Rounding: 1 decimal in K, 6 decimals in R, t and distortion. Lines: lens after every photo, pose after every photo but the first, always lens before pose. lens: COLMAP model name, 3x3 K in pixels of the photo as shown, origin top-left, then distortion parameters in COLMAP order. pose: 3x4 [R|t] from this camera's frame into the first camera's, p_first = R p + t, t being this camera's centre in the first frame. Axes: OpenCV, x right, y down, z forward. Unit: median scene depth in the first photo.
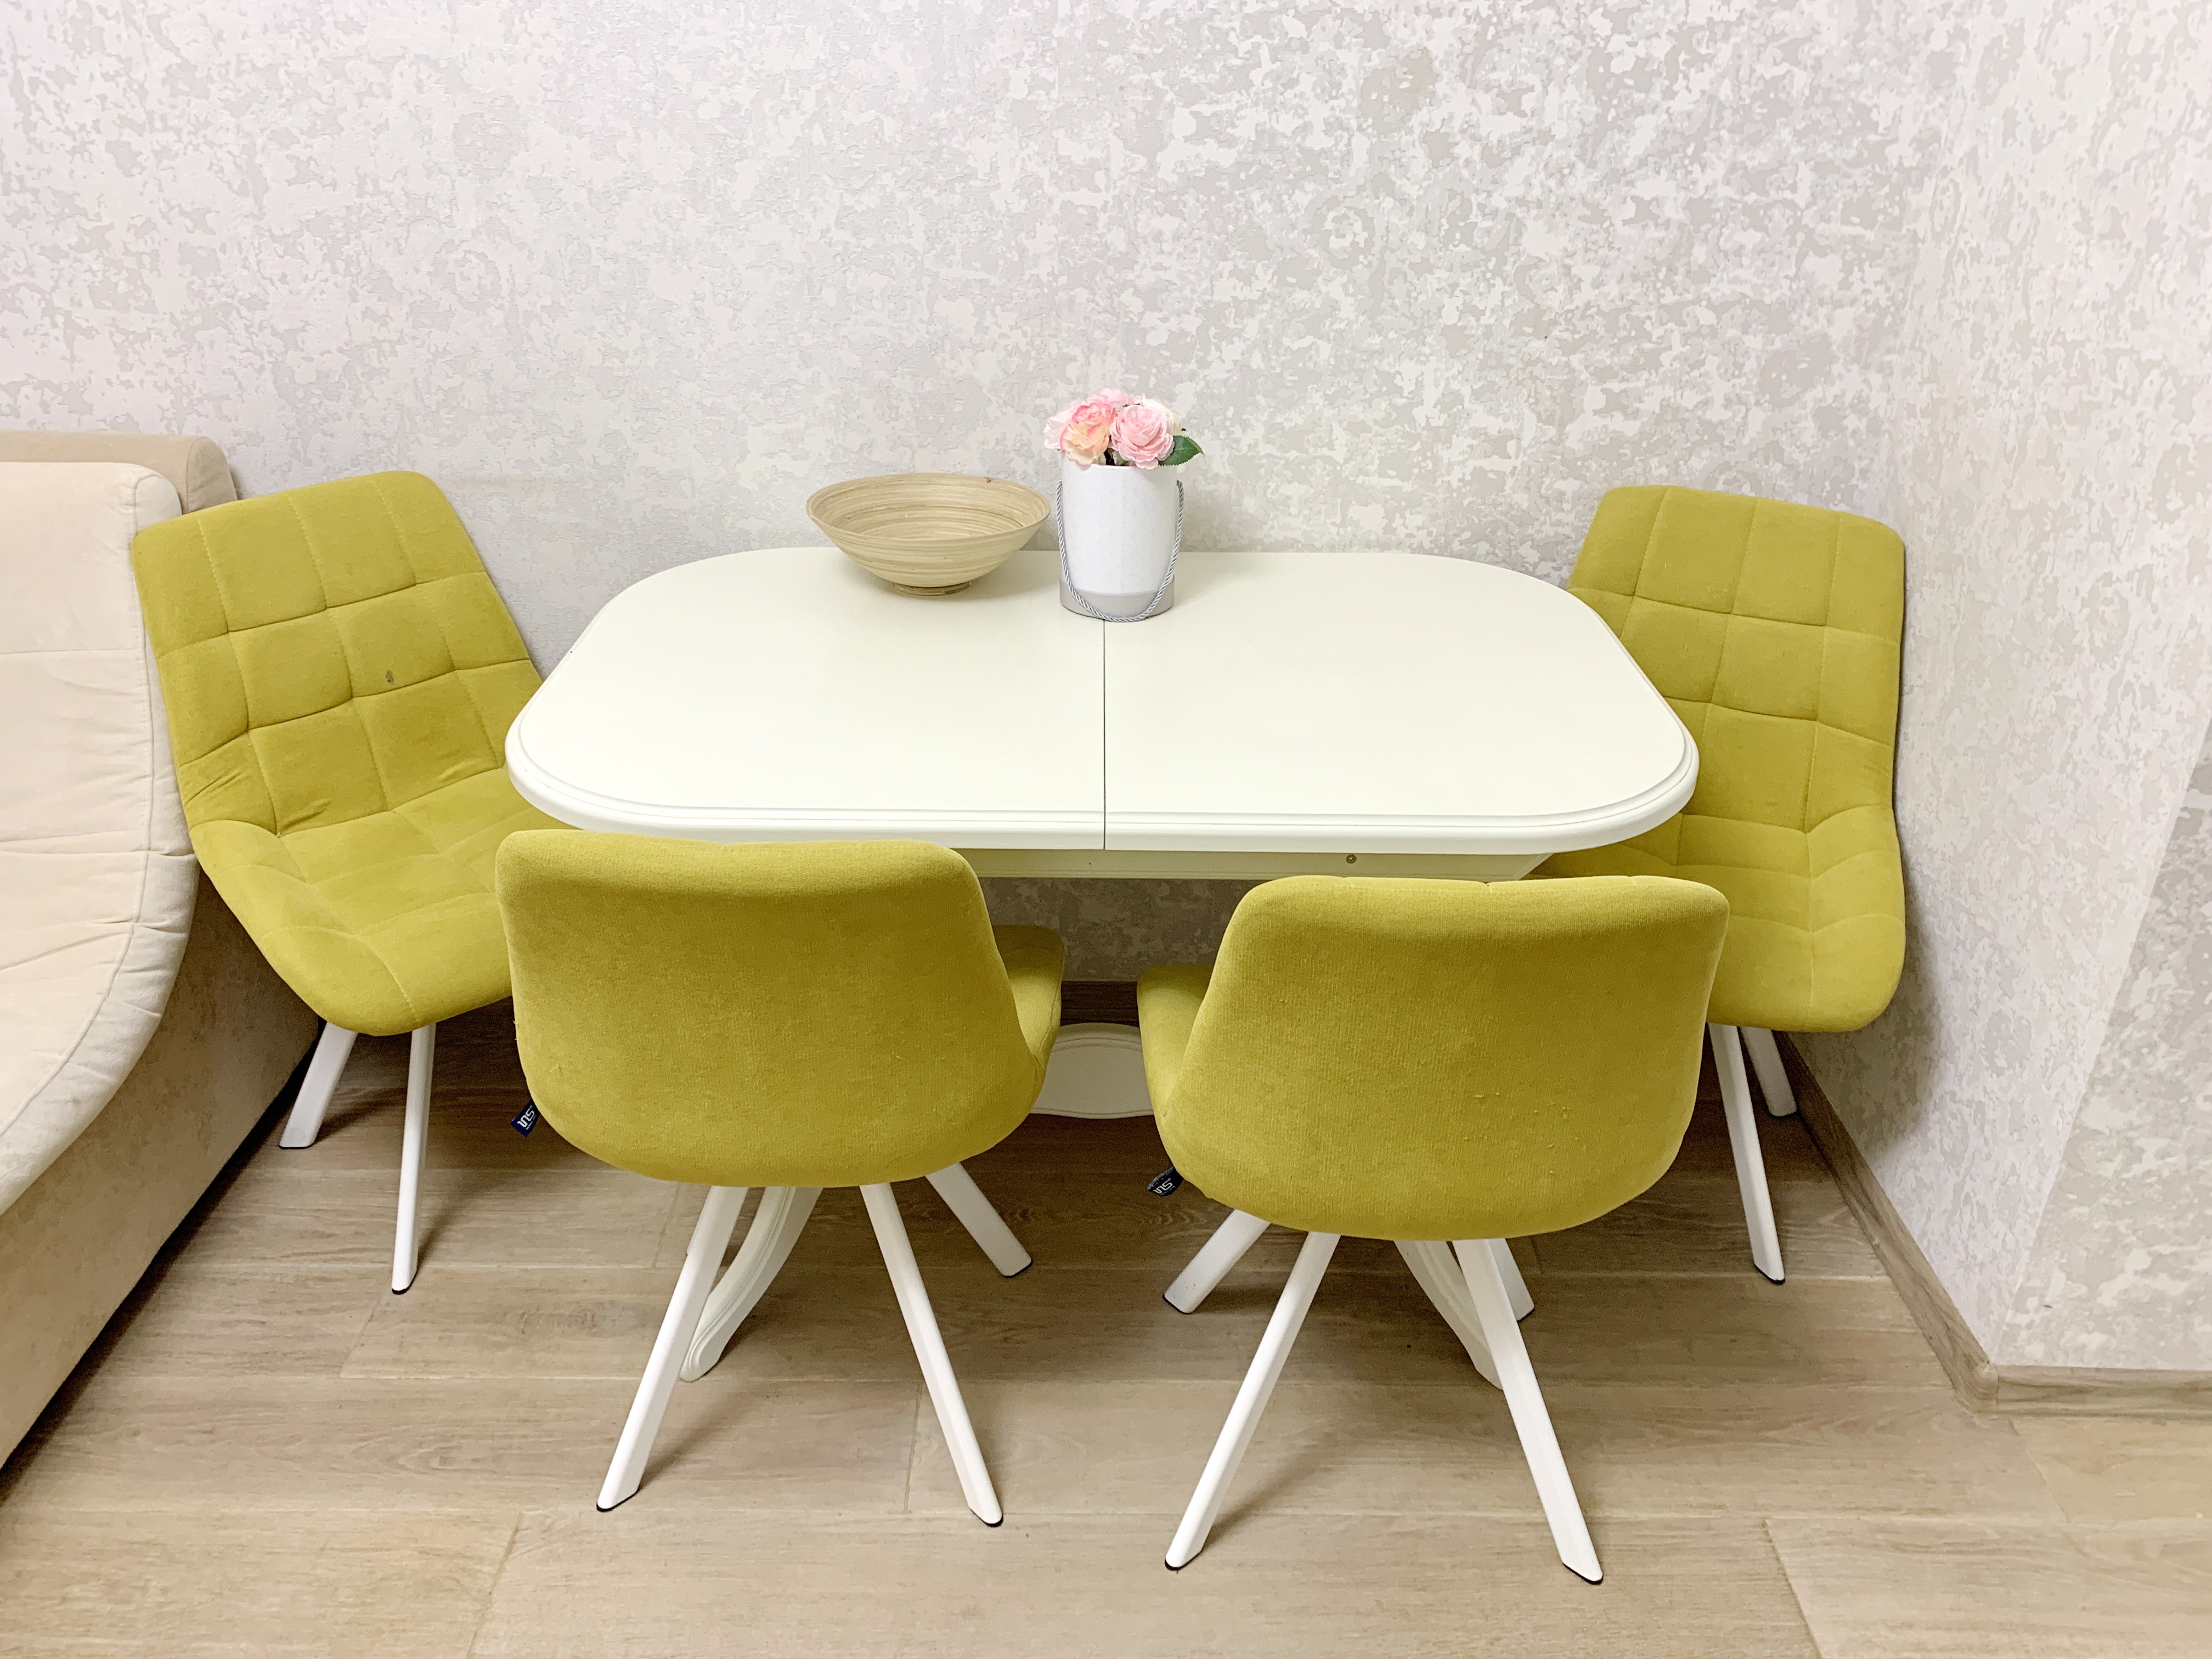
lens RADIAL K [[1677.5, 0, 1115.1], [0, 1677.5, 810.4], [0, 0, 1]] dist [0.016996, -0.015914]
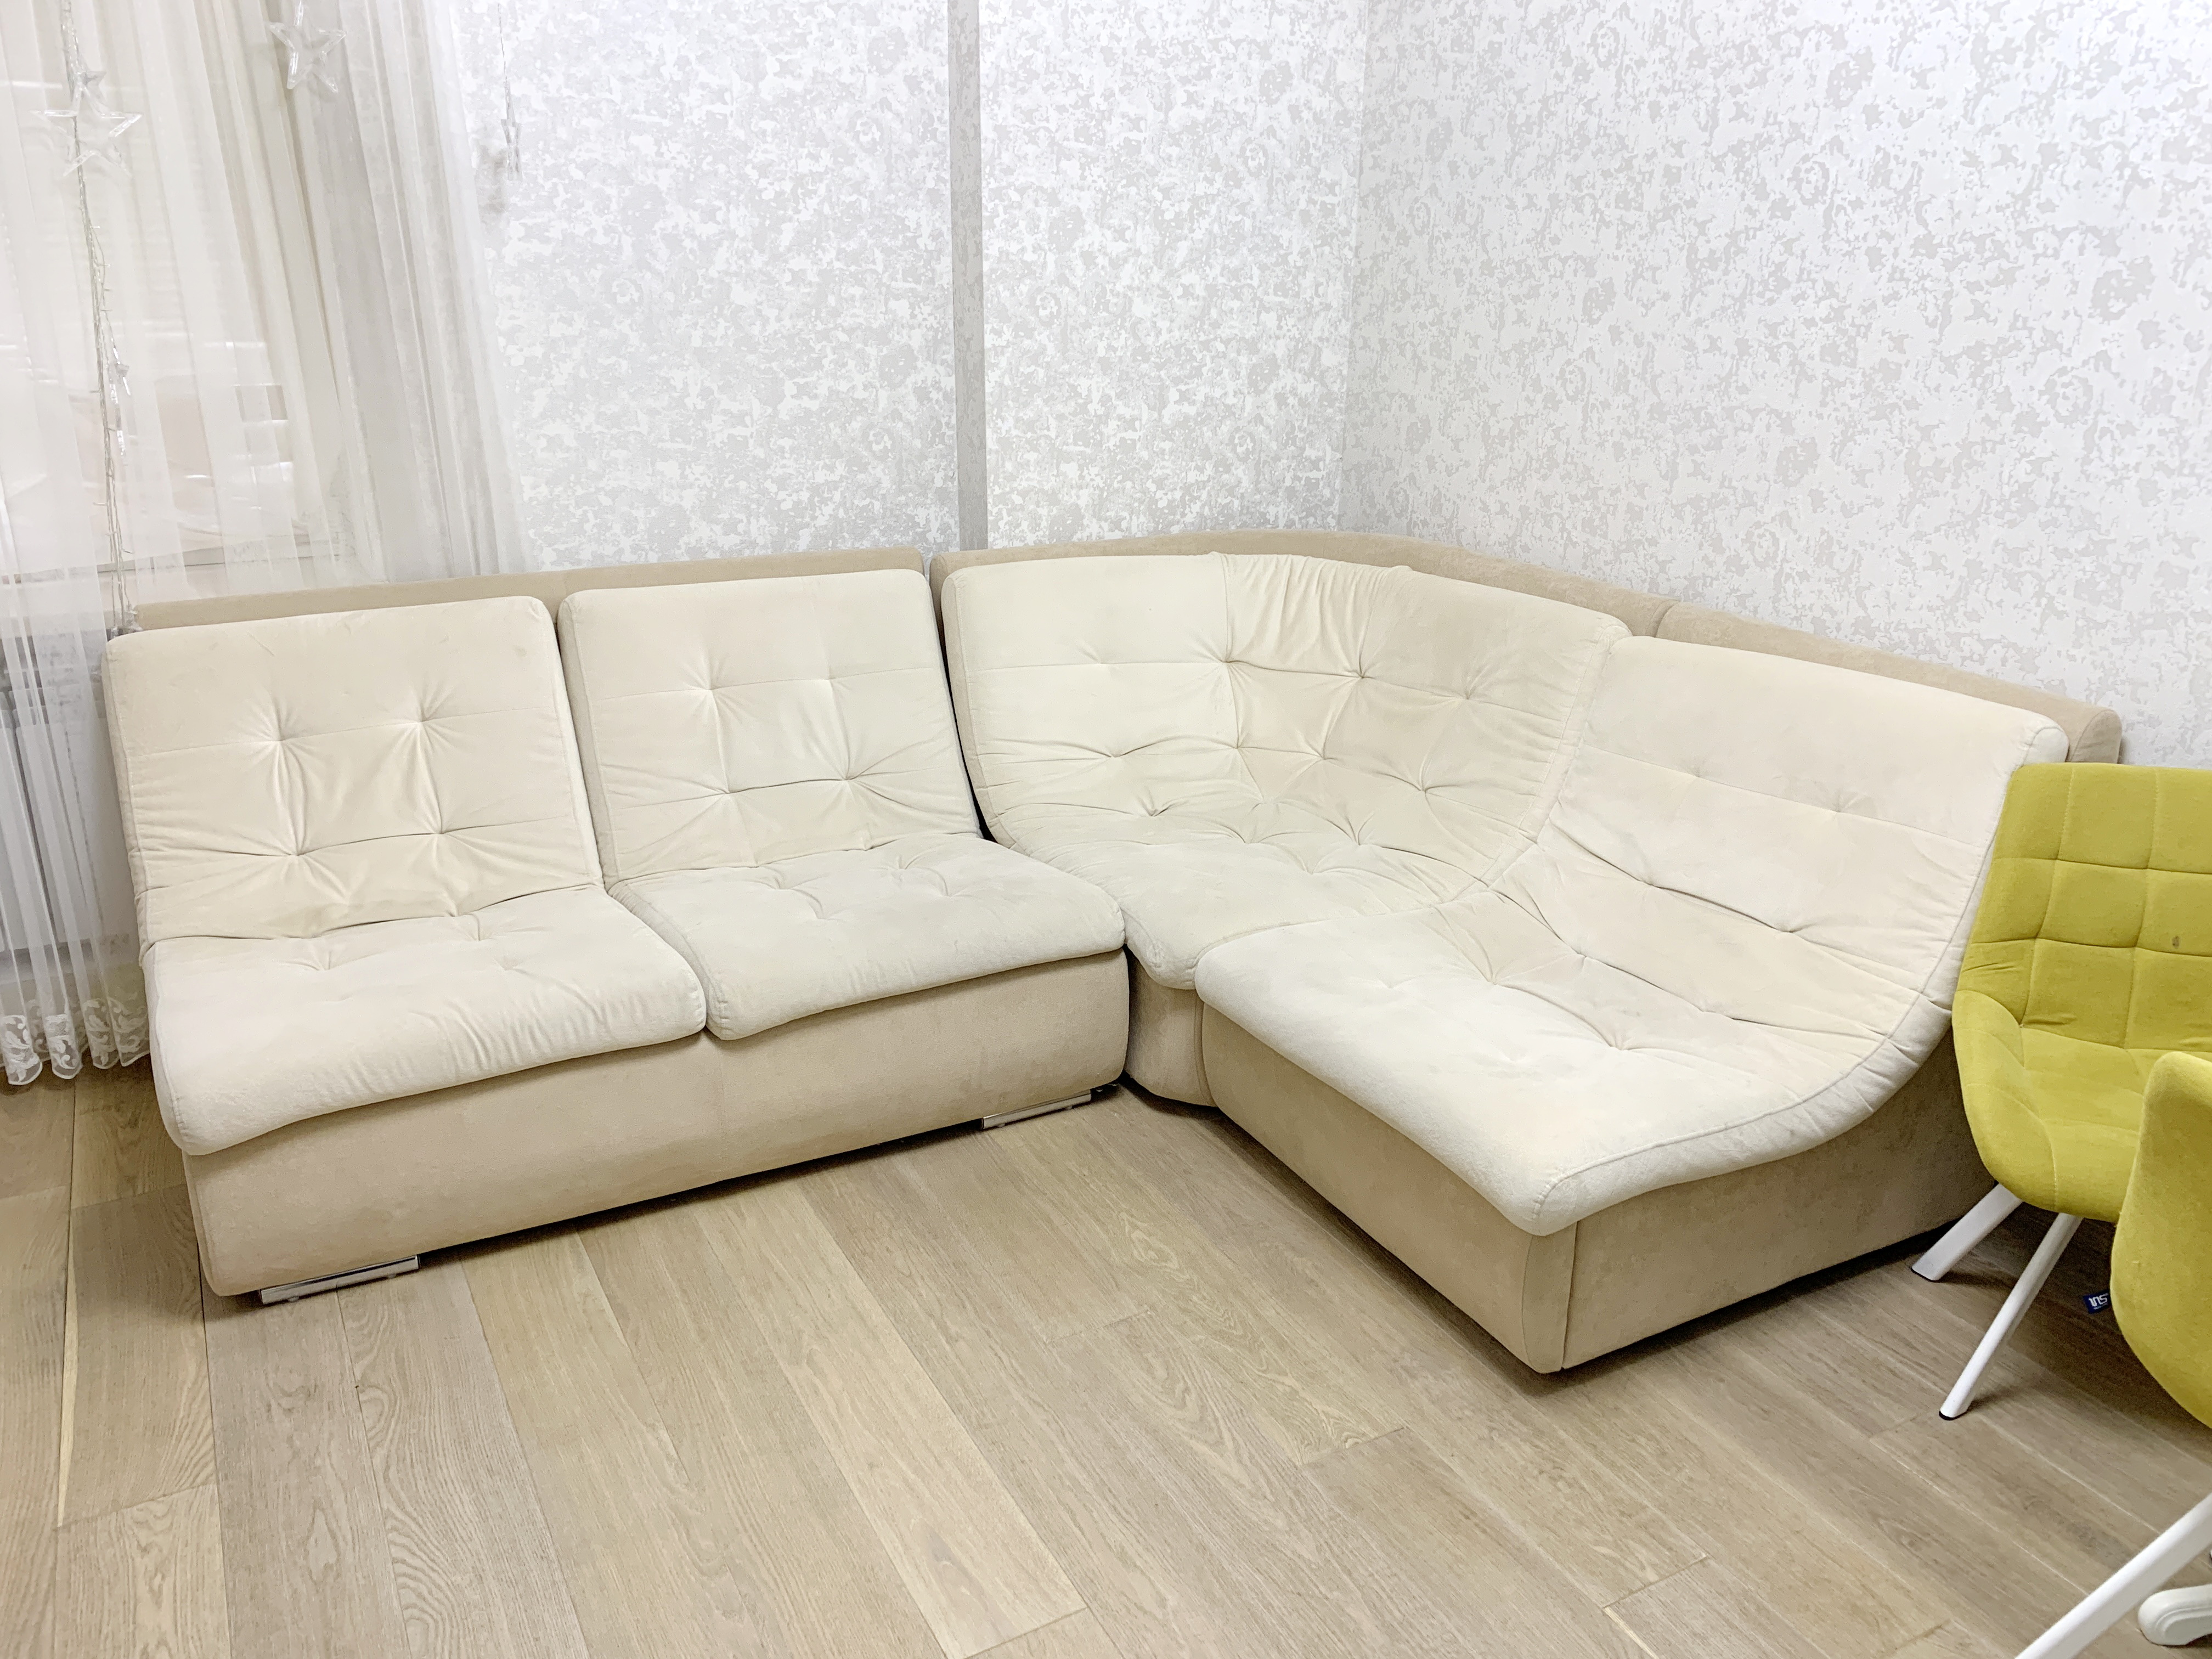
lens RADIAL K [[1677.5, 0, 1115.1], [0, 1677.5, 810.4], [0, 0, 1]] dist [0.016996, -0.015914]
pose [[0.473318, 0.277897, -0.835909, 0.168253], [-0.403284, 0.912009, 0.074845, 0.047292], [0.783155, 0.301683, 0.543742, -0.221047]]
